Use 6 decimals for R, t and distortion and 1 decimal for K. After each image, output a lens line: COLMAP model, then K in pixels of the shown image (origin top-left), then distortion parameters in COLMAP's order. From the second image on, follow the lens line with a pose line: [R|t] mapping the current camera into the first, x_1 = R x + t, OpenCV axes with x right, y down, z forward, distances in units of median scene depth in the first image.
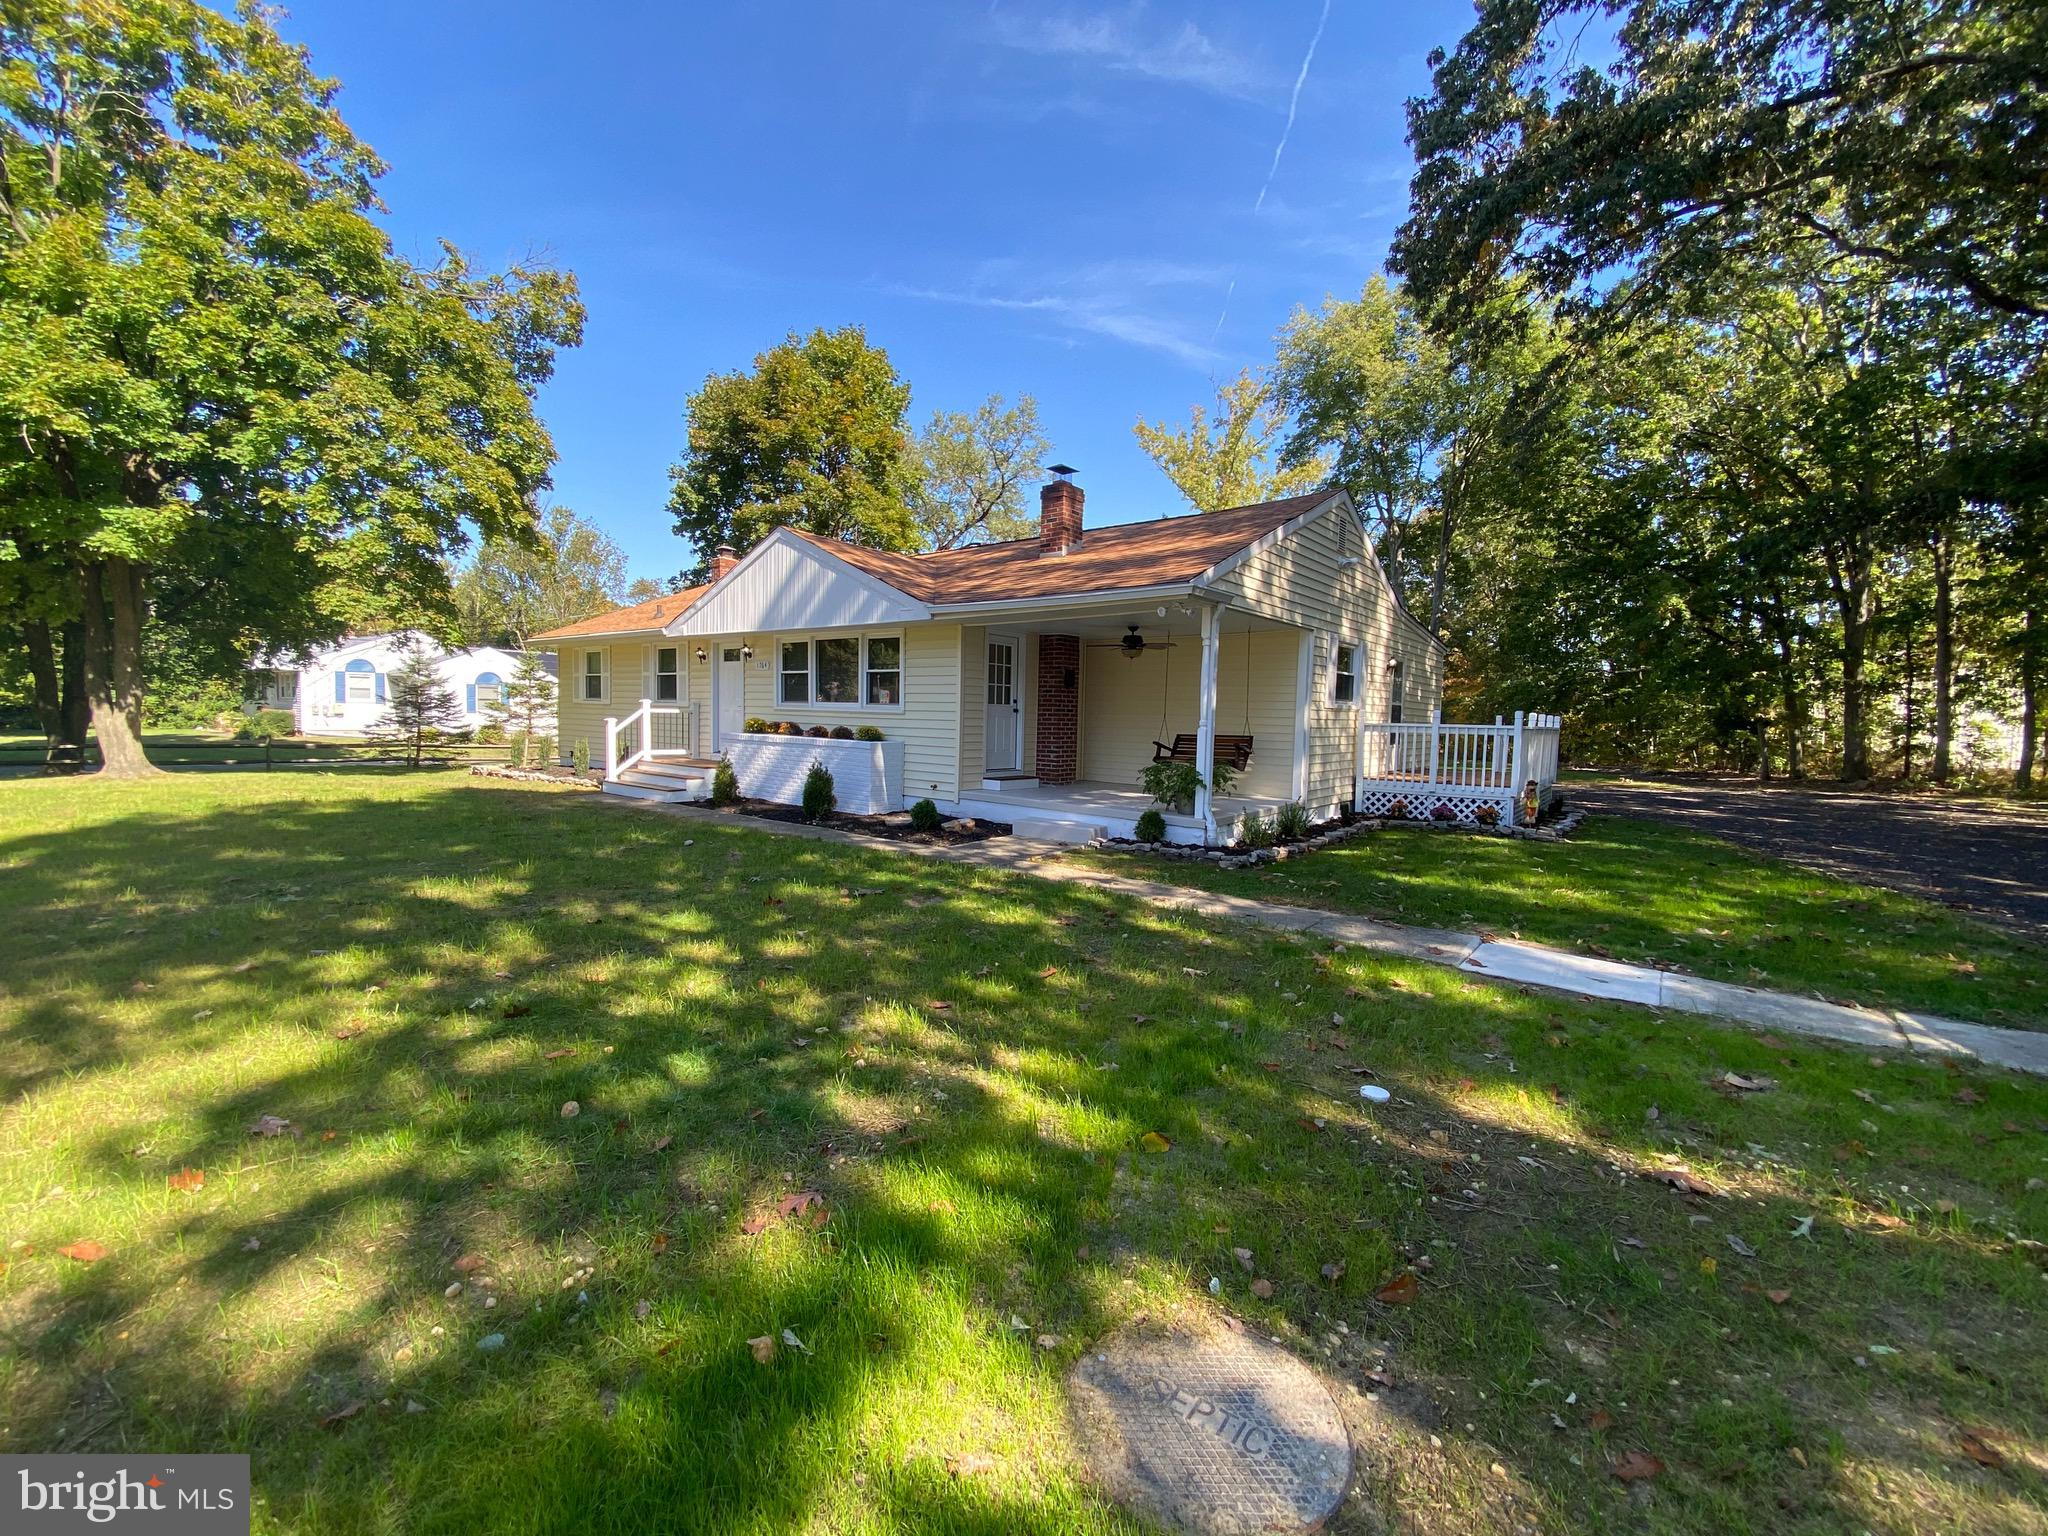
lens RADIAL K [[846.2, 0, 1025.5], [0, 846.2, 761.6], [0, 0, 1]] dist [0.048062, -0.026560]
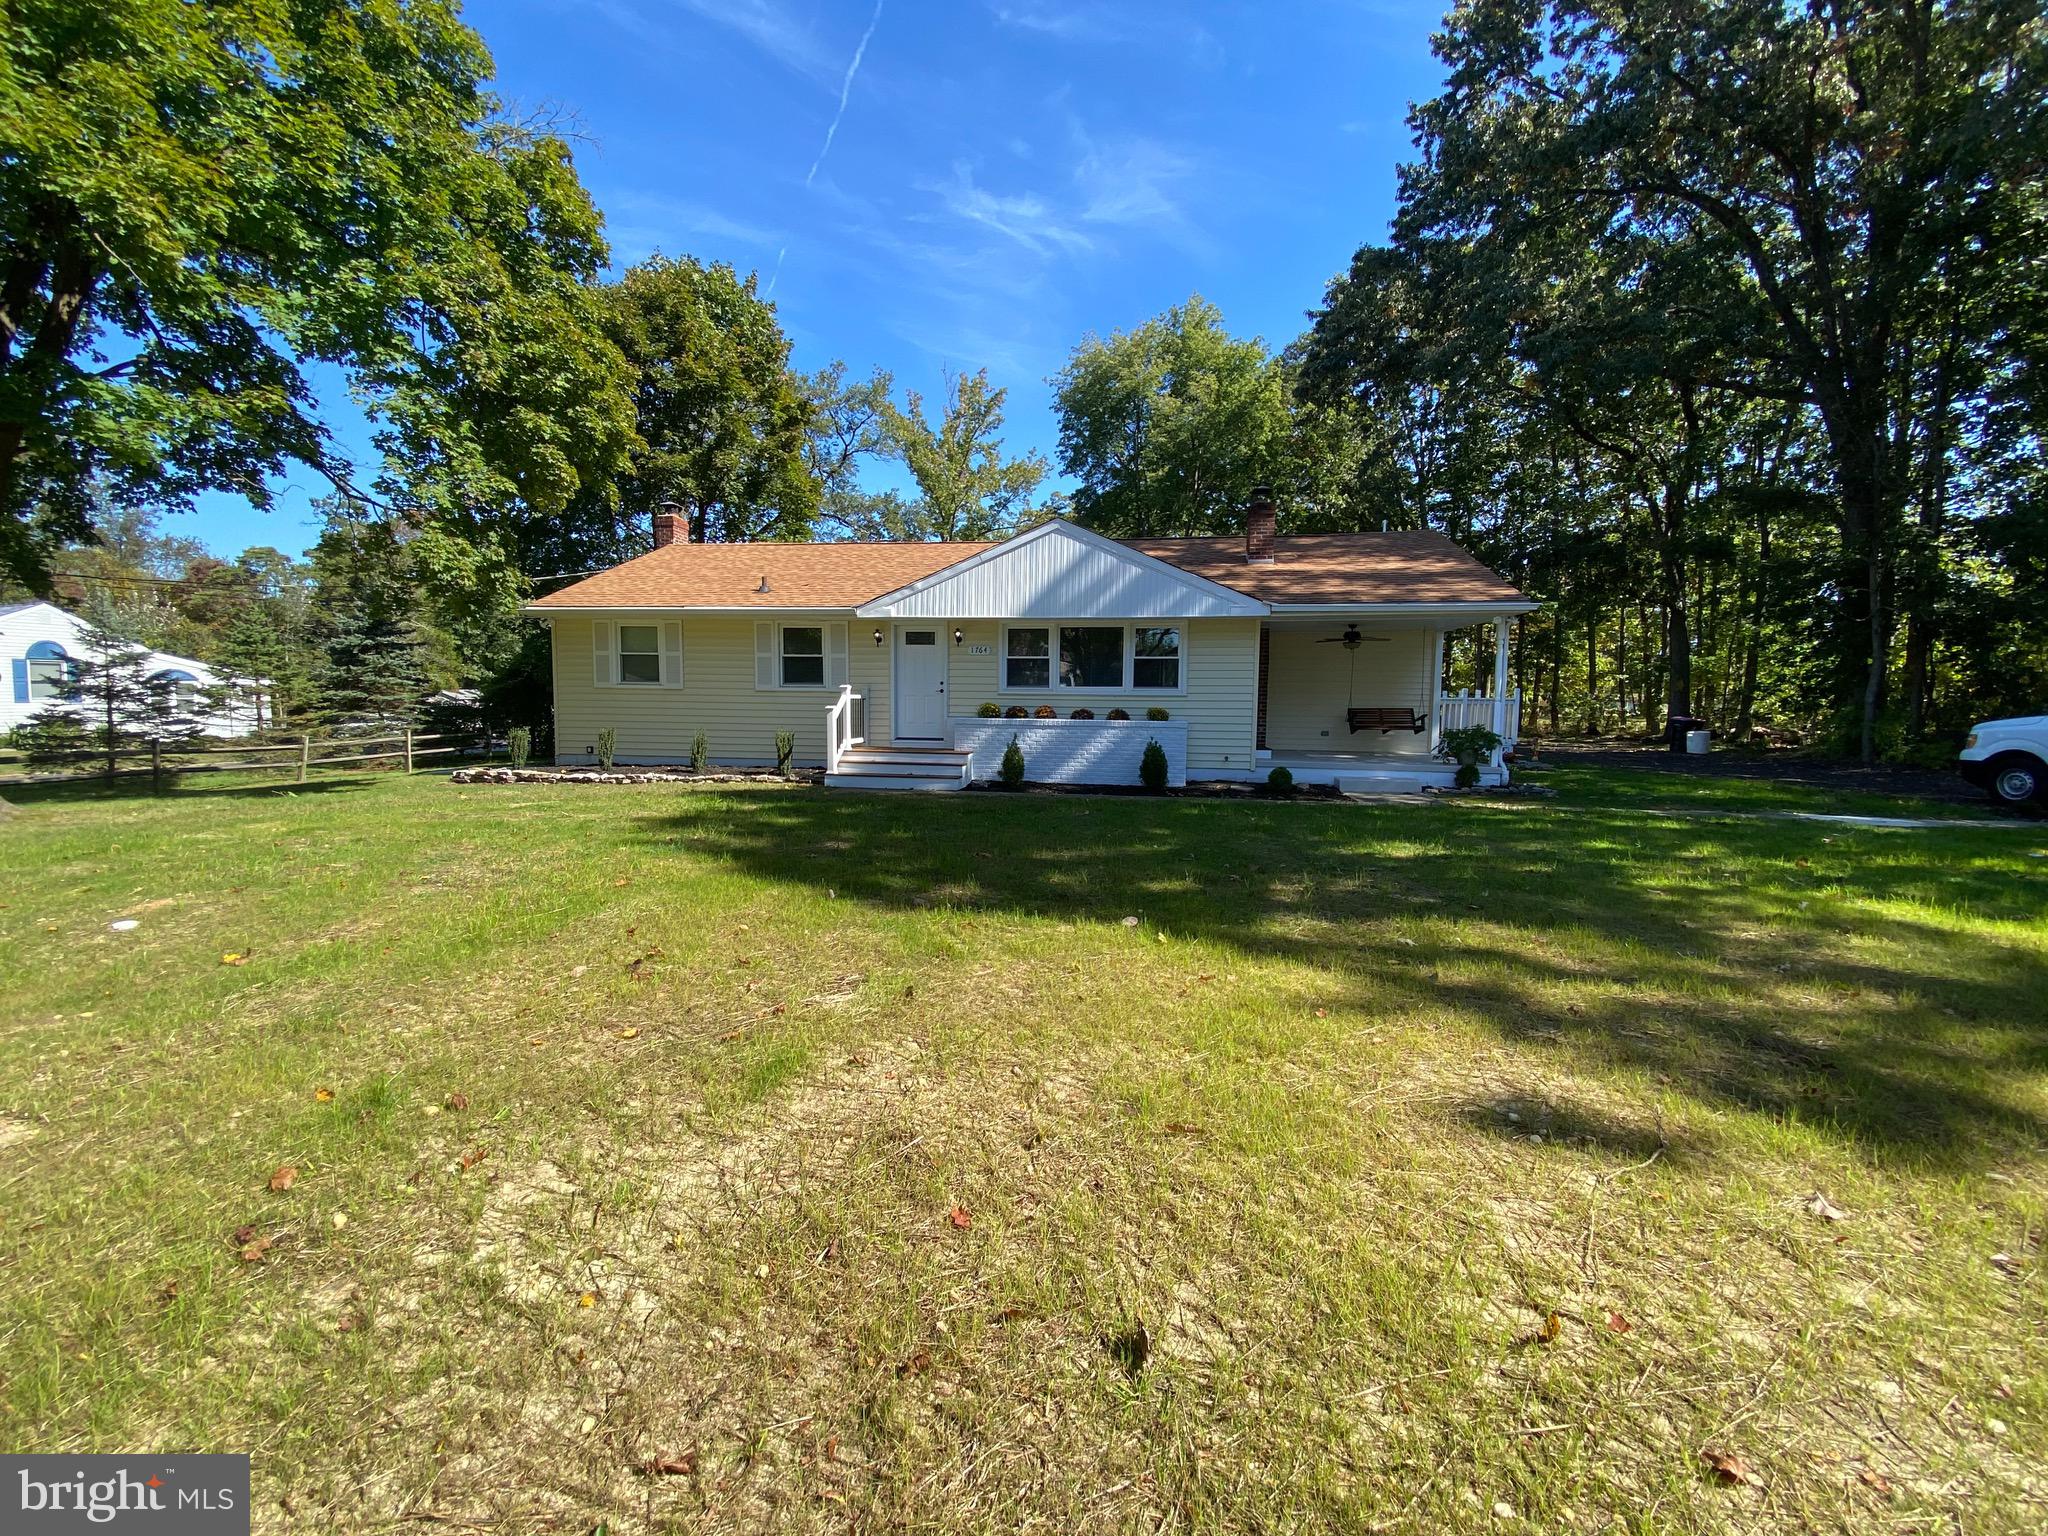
lens RADIAL K [[846.2, 0, 1025.5], [0, 846.2, 761.6], [0, 0, 1]] dist [0.048062, -0.026560]
pose [[0.870148, -0.049689, 0.490279, -0.775666], [0.037972, 0.998706, 0.033826, -0.013189], [-0.491326, -0.010817, 0.870909, 0.098434]]
